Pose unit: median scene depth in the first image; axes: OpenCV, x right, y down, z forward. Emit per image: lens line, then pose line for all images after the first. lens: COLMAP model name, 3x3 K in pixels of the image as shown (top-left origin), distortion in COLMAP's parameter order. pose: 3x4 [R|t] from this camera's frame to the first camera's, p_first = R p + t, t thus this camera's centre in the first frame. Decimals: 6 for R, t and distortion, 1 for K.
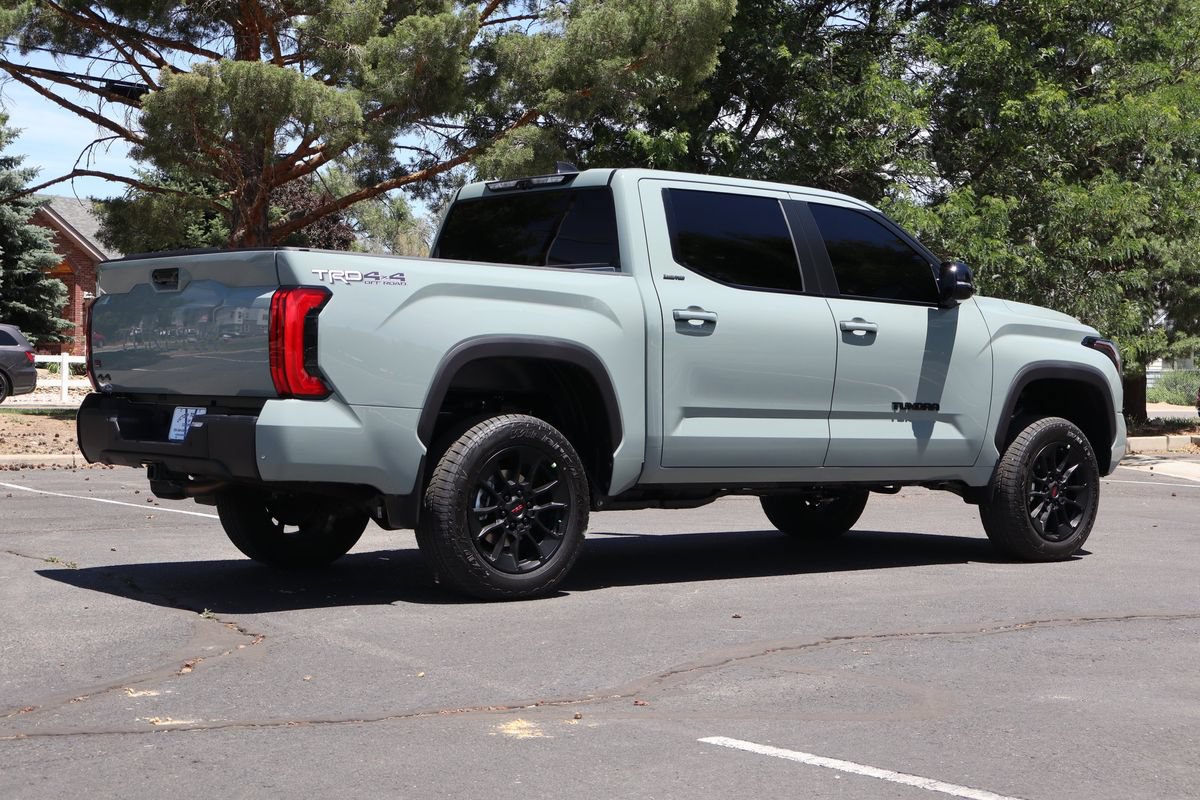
lens RADIAL K [[1891.9, 0, 600.0], [0, 1891.9, 400.0], [0, 0, 1]] dist [0.016312, -0.021427]
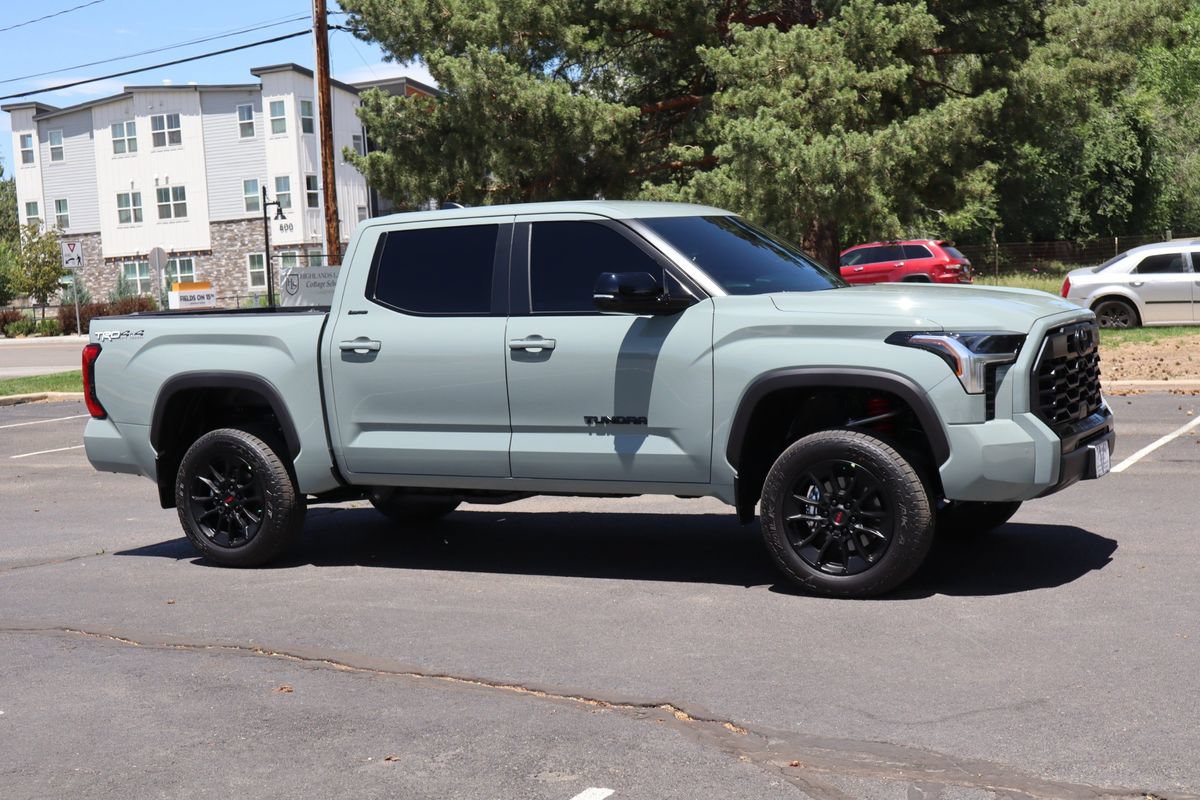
lens RADIAL K [[1677.4, 0, 627.6], [0, 1677.4, 402.4], [0, 0, 1]] dist [0.026590, 0.013417]
pose [[0.392102, 0.036064, -0.919214, 0.974150], [0.046157, 0.997201, 0.058812, -0.056969], [0.918763, -0.065488, 0.389340, 0.674596]]
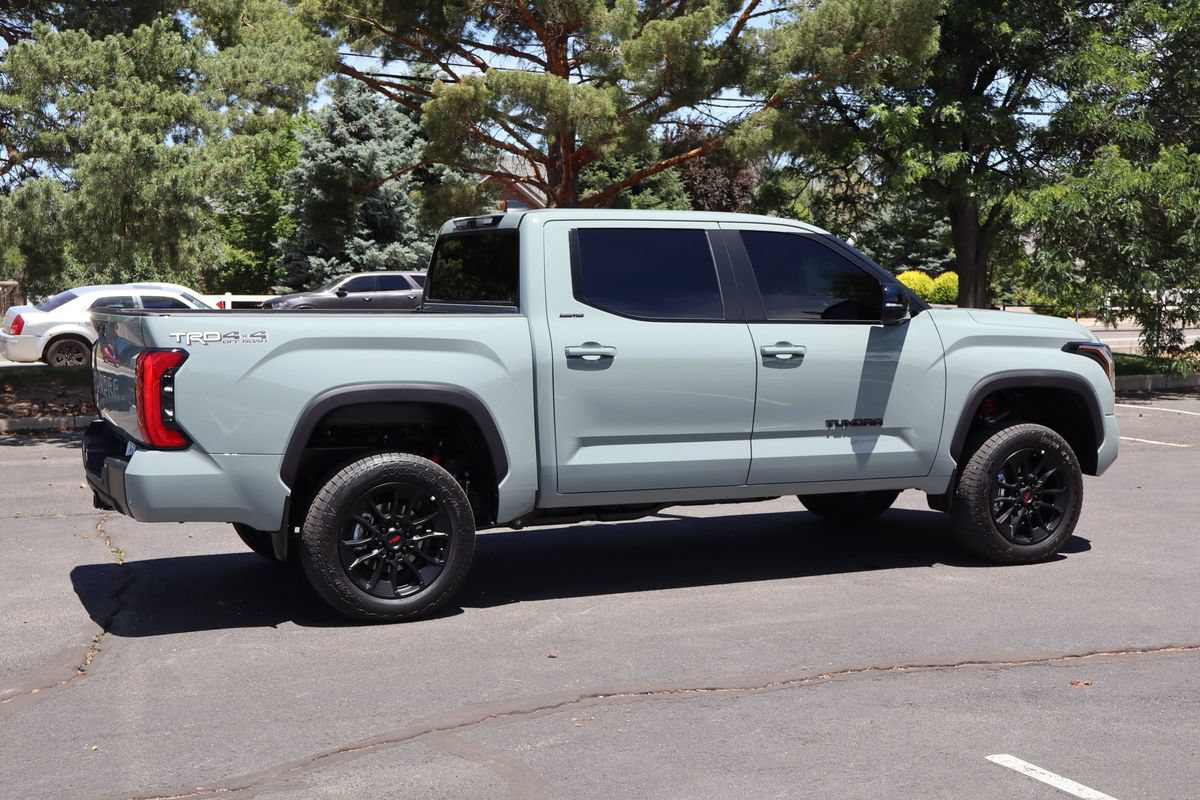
lens RADIAL K [[1551.8, 0, 615.4], [0, 1551.8, 400.3], [0, 0, 1]] dist [0.015550, 0.020876]
pose [[0.967420, -0.000689, -0.253176, 0.257991], [0.016192, 0.998118, 0.059153, -0.061995], [0.252659, -0.061326, 0.965610, 0.144998]]
